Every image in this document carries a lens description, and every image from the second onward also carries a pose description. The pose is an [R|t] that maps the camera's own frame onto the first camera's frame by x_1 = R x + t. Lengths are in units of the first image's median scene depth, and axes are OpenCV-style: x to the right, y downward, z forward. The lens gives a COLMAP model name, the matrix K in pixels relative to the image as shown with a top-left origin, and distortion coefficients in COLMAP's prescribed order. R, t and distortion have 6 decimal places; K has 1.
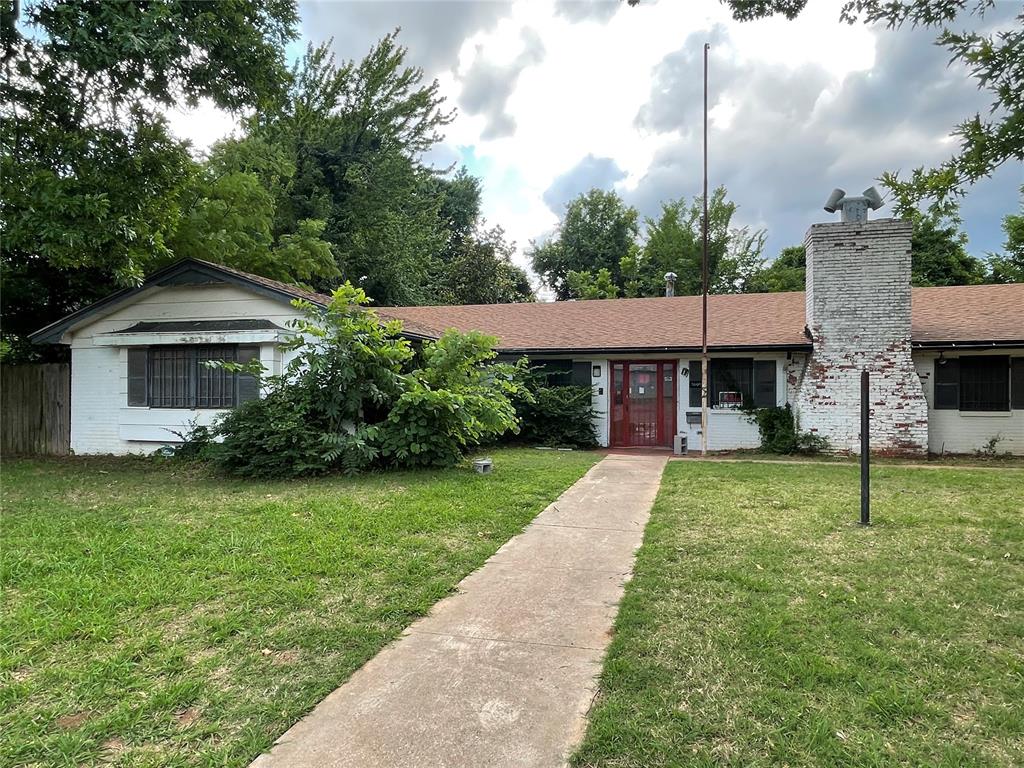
lens RADIAL K [[664.3, 0, 512.0], [0, 664.3, 384.0], [0, 0, 1]] dist [-0.006147, -0.004313]
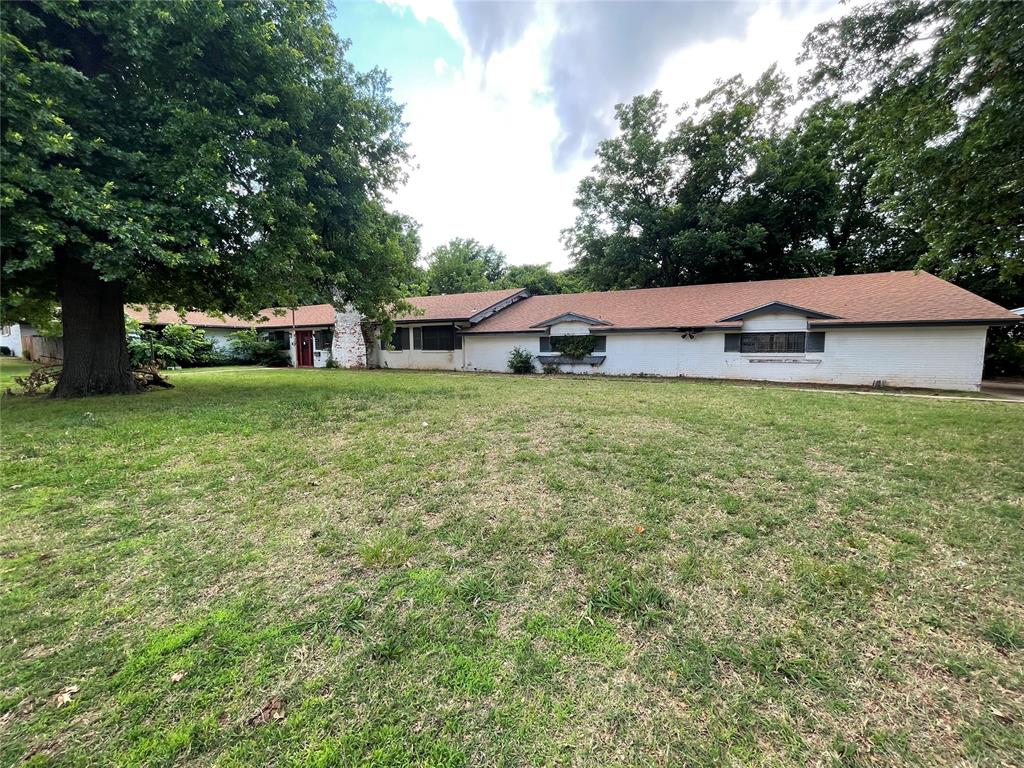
lens RADIAL K [[416.7, 0, 512.0], [0, 416.7, 384.0], [0, 0, 1]] dist [-0.010410, 0.004695]
pose [[0.980296, 0.011672, -0.197191, 1.661391], [0.007995, 0.995090, 0.098647, 0.018283], [0.197374, -0.098280, 0.975389, -0.478221]]
